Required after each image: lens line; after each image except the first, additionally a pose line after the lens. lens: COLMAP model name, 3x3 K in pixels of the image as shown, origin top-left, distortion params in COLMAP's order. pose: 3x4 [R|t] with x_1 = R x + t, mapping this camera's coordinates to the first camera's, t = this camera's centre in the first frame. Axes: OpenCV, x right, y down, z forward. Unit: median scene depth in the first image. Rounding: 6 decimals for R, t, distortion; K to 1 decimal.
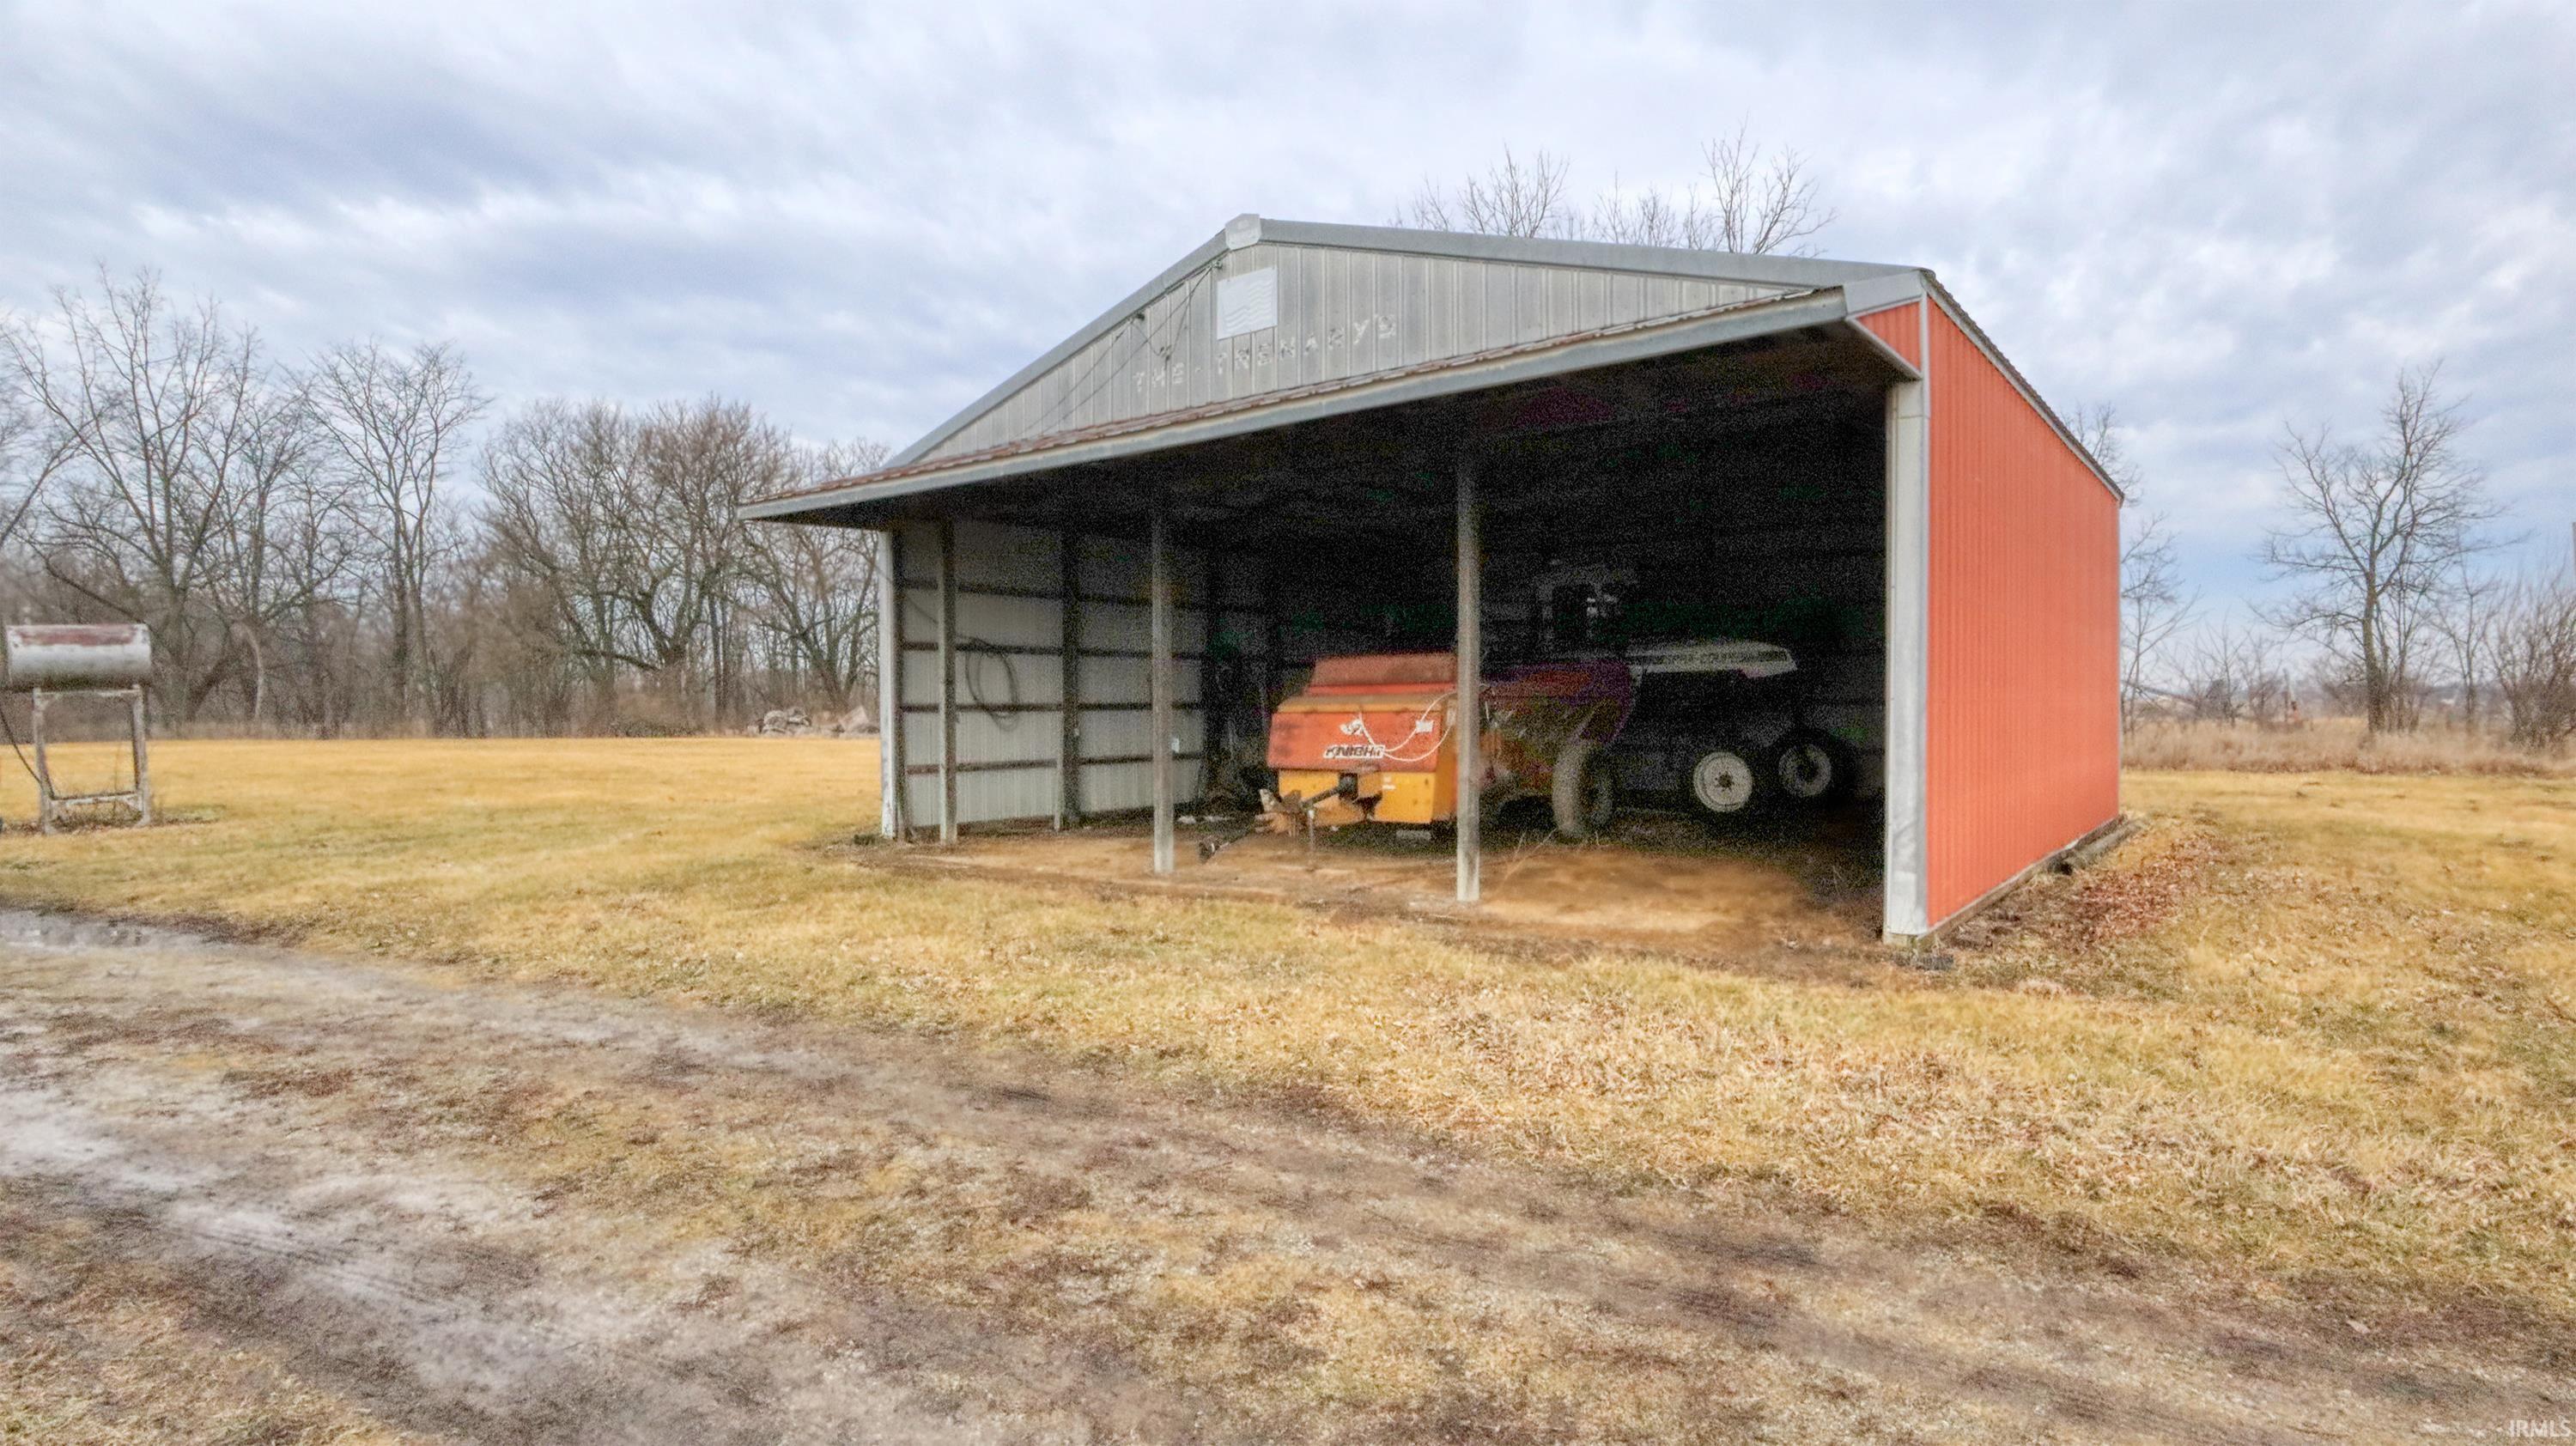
lens RADIAL K [[1270.3, 0, 1300.4], [0, 1270.3, 718.1], [0, 0, 1]] dist [-0.016724, -0.000475]
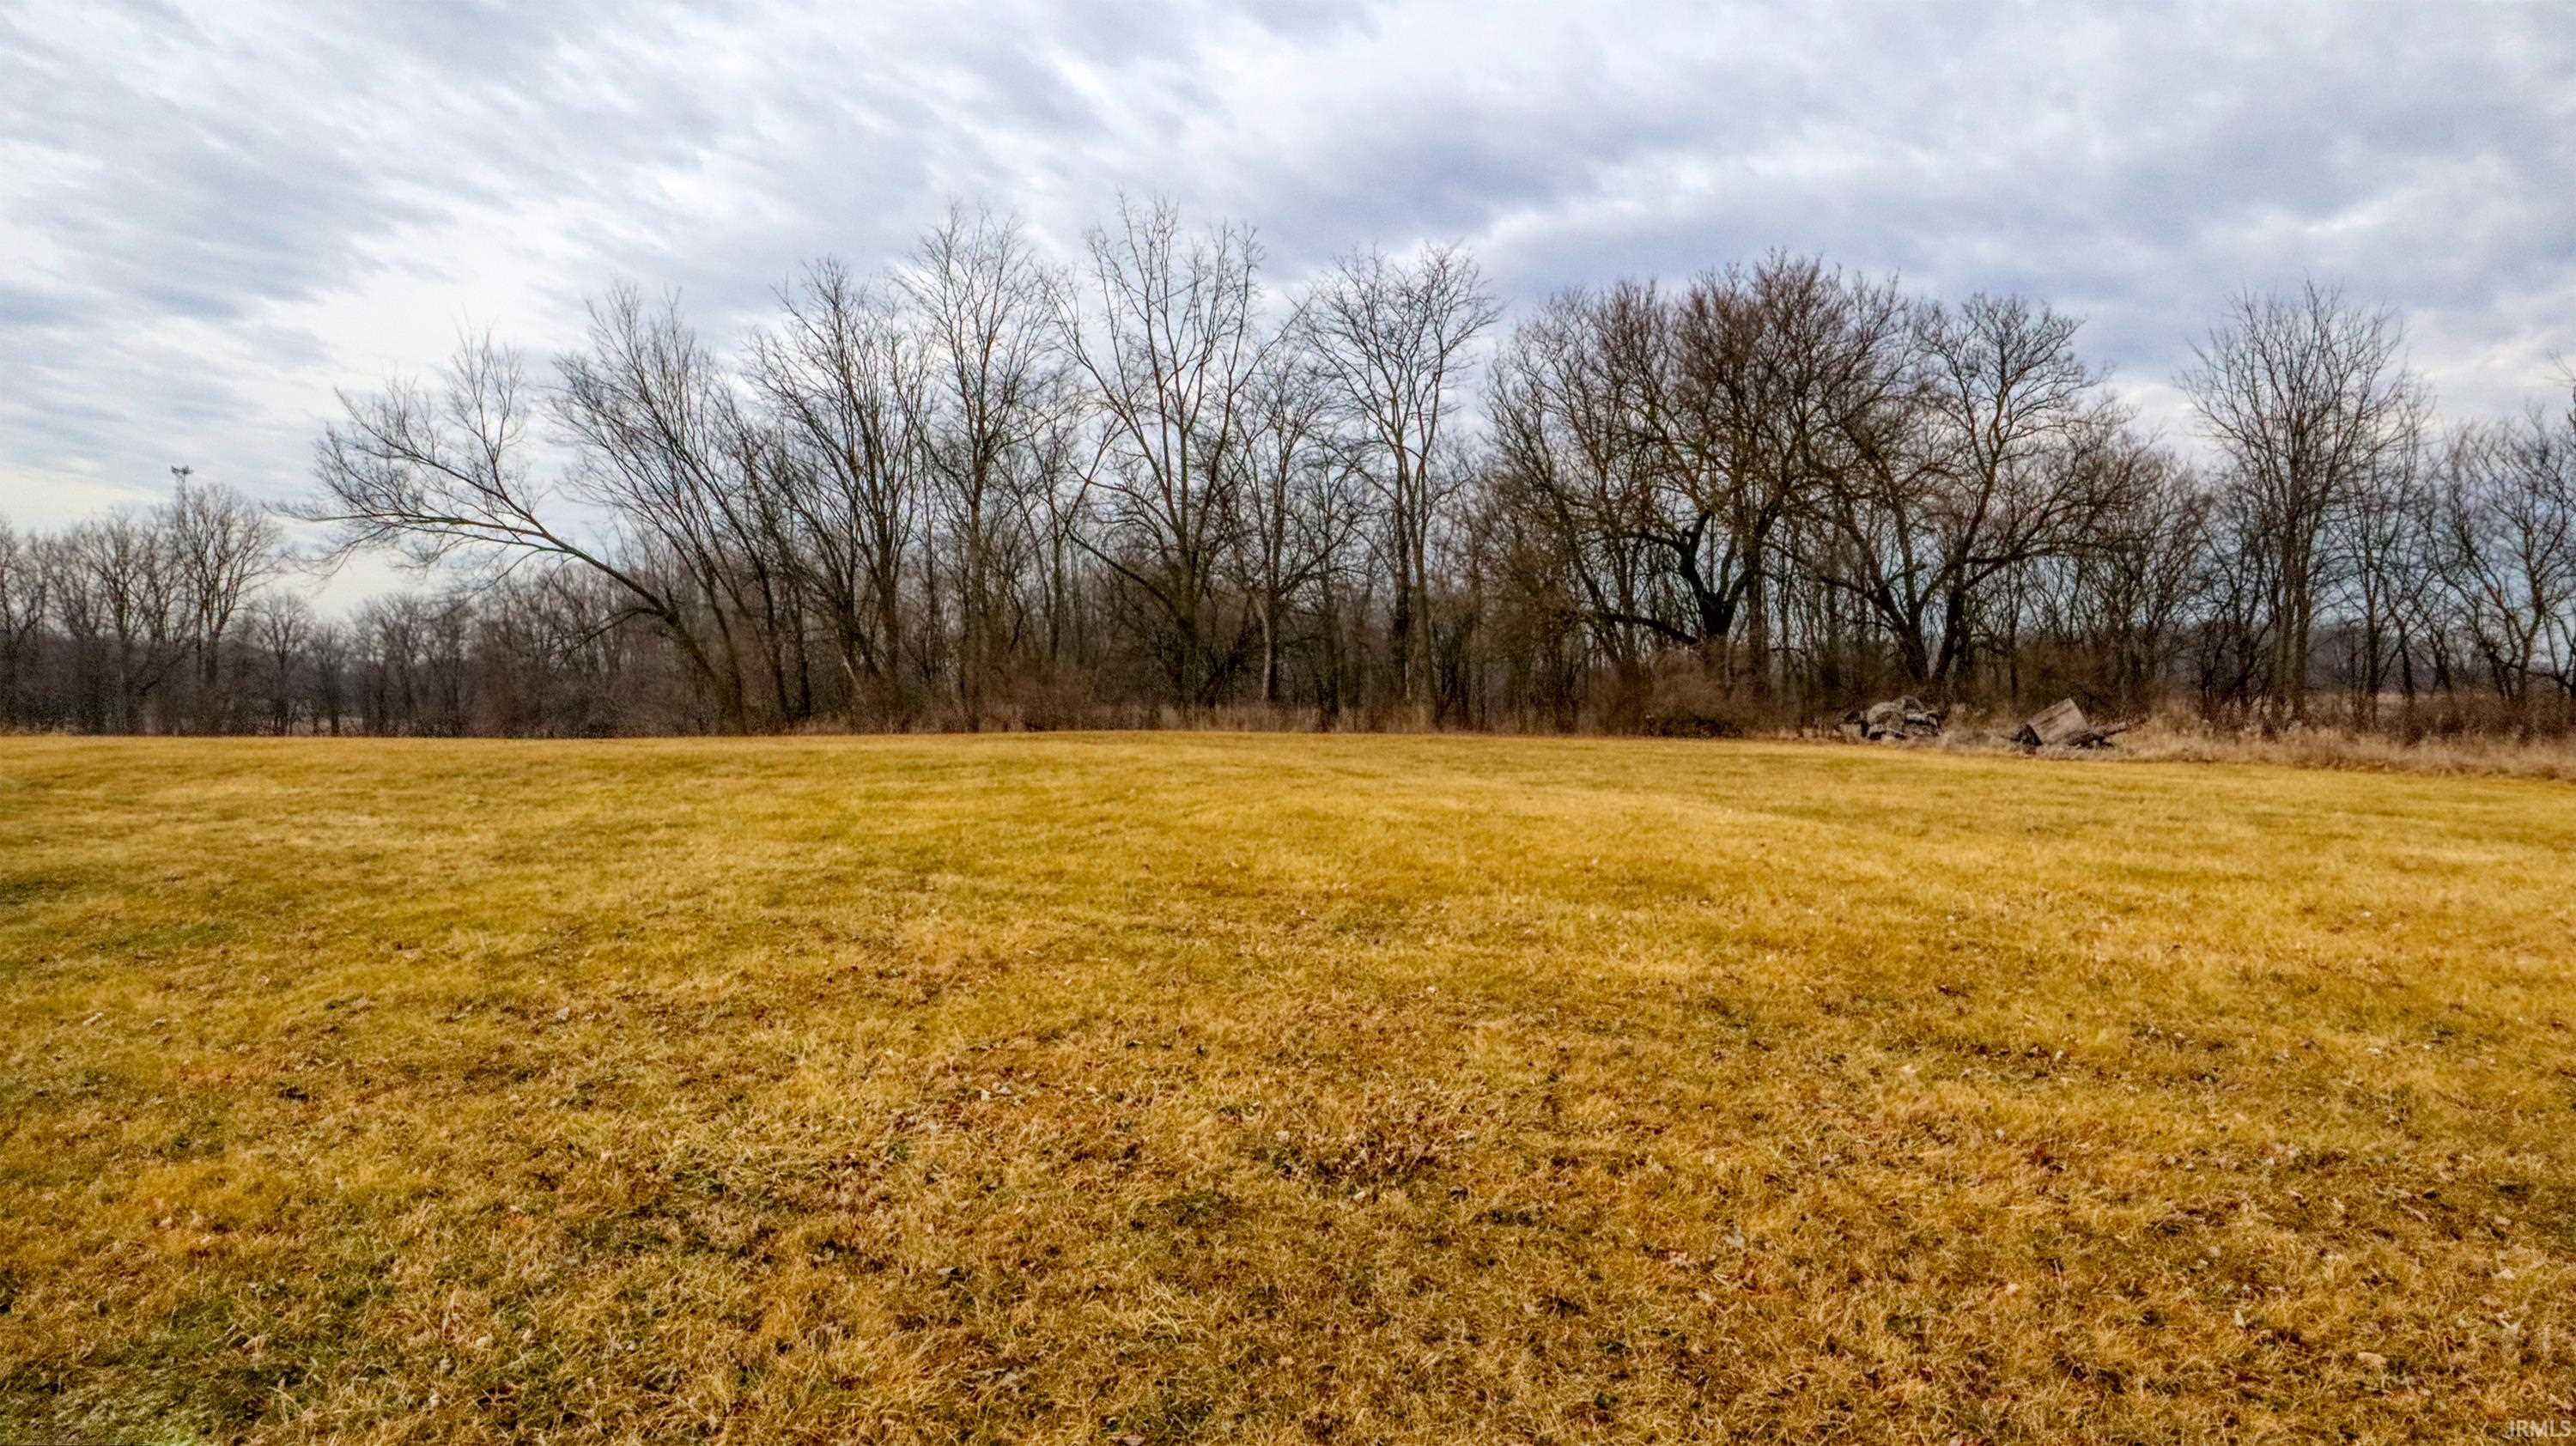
lens RADIAL K [[1270.3, 0, 1291.5], [0, 1270.3, 715.1], [0, 0, 1]] dist [-0.016724, -0.000475]
pose [[0.745048, 0.020439, -0.666698, -0.208825], [-0.012157, 0.999780, 0.017065, -0.005718], [0.666900, -0.004609, 0.745133, 0.326214]]
